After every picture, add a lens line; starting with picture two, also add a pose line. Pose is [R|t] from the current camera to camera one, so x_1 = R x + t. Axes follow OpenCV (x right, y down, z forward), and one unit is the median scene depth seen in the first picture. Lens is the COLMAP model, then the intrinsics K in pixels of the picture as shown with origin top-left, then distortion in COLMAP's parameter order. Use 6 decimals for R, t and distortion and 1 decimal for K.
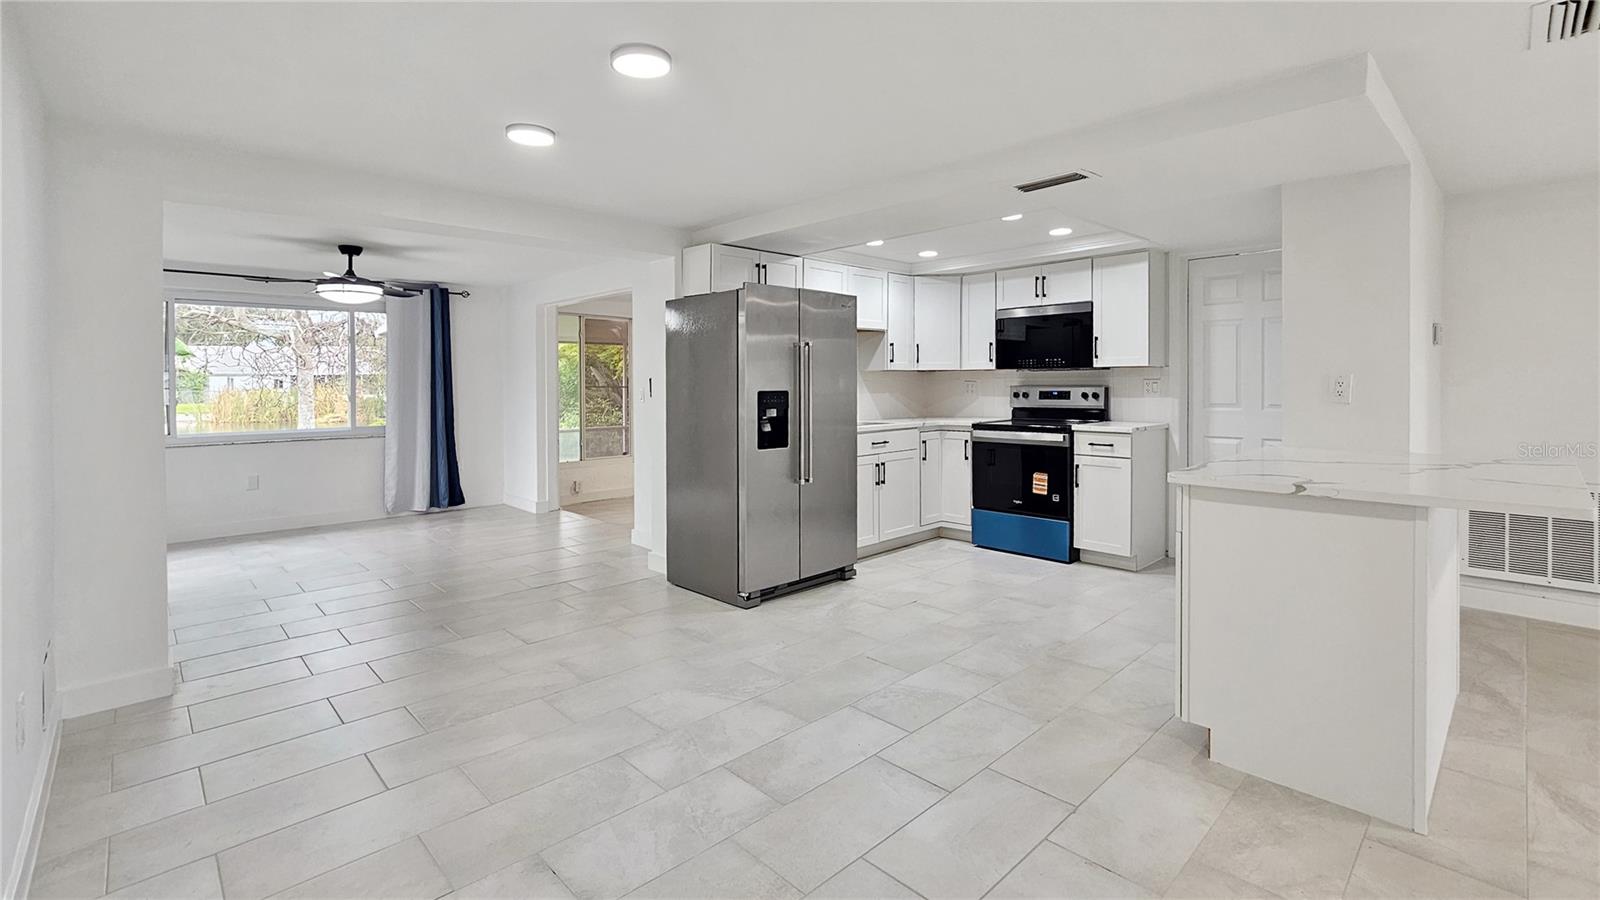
lens RADIAL K [[700.8, 0, 806.2], [0, 700.8, 384.5], [0, 0, 1]] dist [-0.000825, 0.000177]
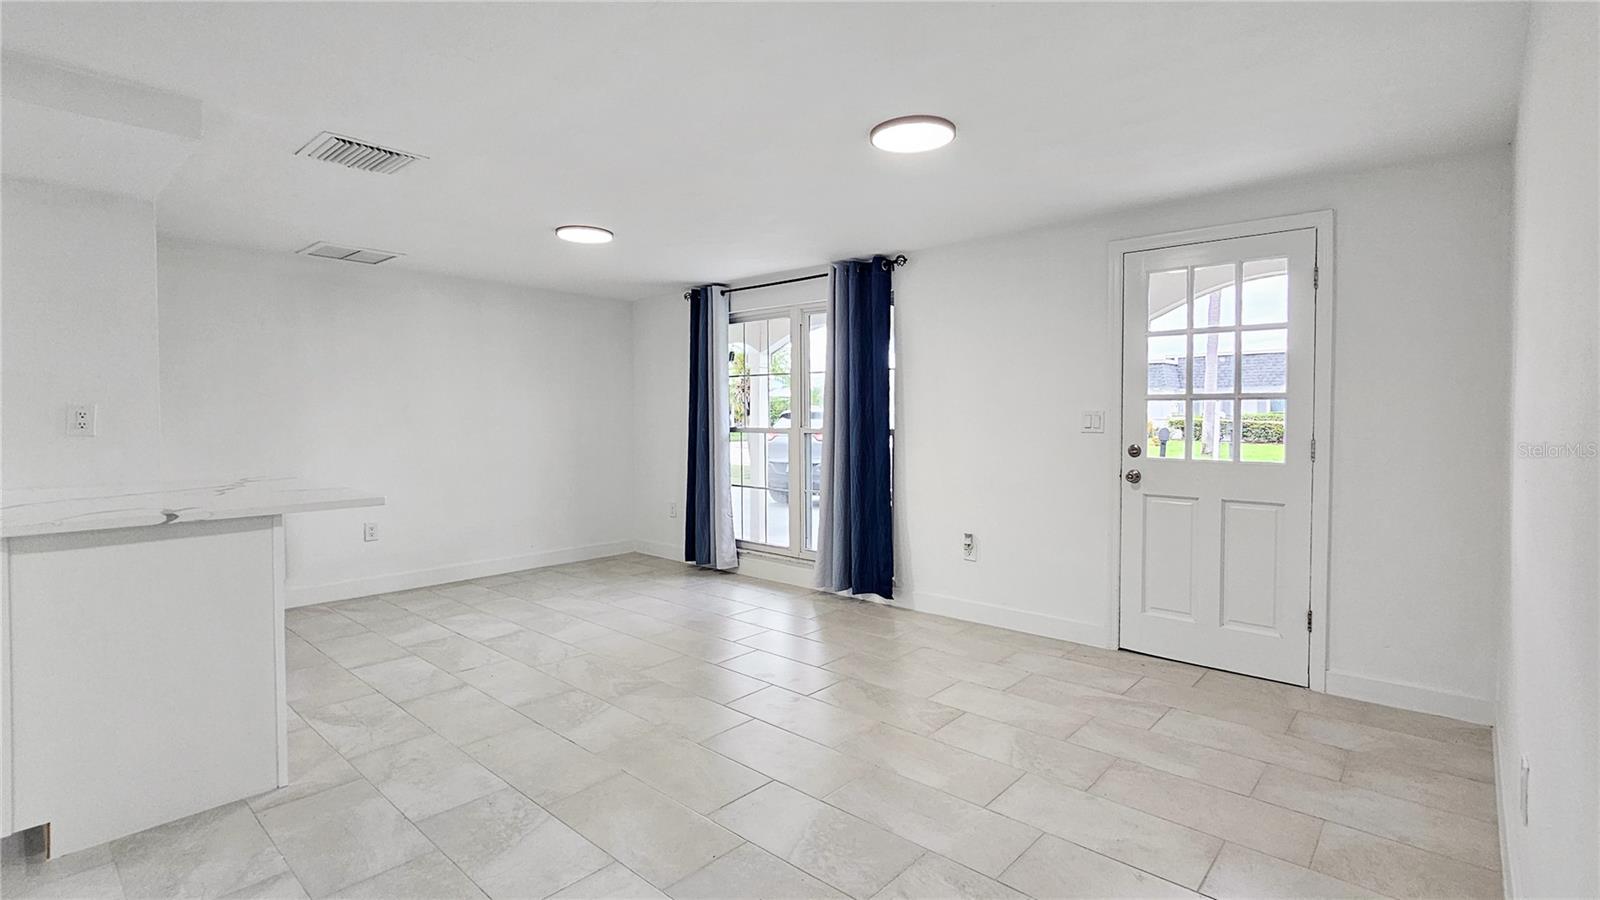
lens RADIAL K [[733.9, 0, 801.1], [0, 733.9, 443.5], [0, 0, 1]] dist [0.001038, -0.000121]
pose [[-0.063776, -0.035125, 0.997346, -0.392426], [0.007759, 0.999333, 0.035691, 0.014325], [-0.997934, 0.010014, -0.063461, 0.177141]]
